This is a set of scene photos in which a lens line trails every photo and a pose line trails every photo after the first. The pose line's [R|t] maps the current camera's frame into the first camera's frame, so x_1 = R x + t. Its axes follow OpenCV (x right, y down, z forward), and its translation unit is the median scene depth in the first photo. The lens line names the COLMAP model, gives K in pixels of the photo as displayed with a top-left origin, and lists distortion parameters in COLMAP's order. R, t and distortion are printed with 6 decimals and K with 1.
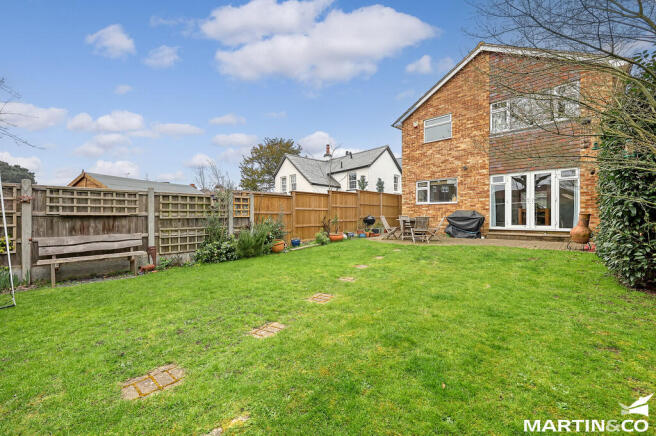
lens RADIAL K [[263.9, 0, 326.1], [0, 263.9, 217.9], [0, 0, 1]] dist [-0.000215, -0.000009]
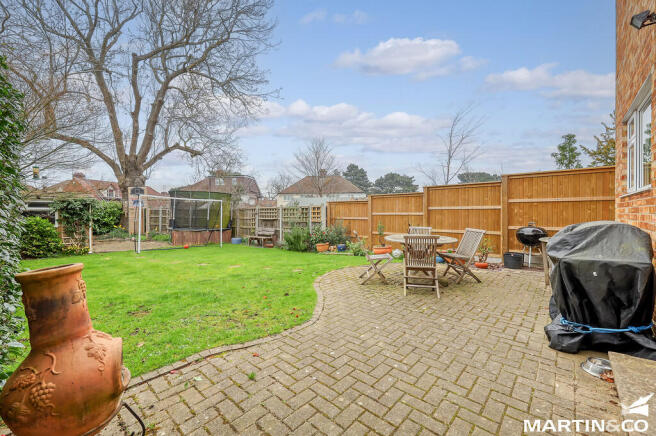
lens RADIAL K [[262.3, 0, 312.8], [0, 262.3, 214.8], [0, 0, 1]] dist [-0.000079, 0.000017]
pose [[-0.001727, 0.003116, -0.999994, 1.231967], [-0.010363, 0.999941, 0.003134, -0.052128], [0.999945, 0.010368, -0.001695, 1.237401]]
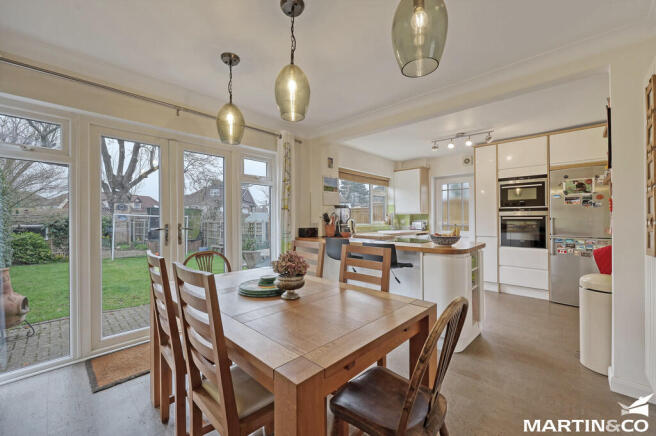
lens RADIAL K [[263.9, 0, 326.1], [0, 263.9, 217.9], [0, 0, 1]] dist [-0.000215, -0.000009]
pose [[-0.005301, -0.002994, -0.999981, 1.612736], [-0.009350, 0.999952, -0.002945, -0.129747], [0.999942, 0.009334, -0.005329, 1.771066]]
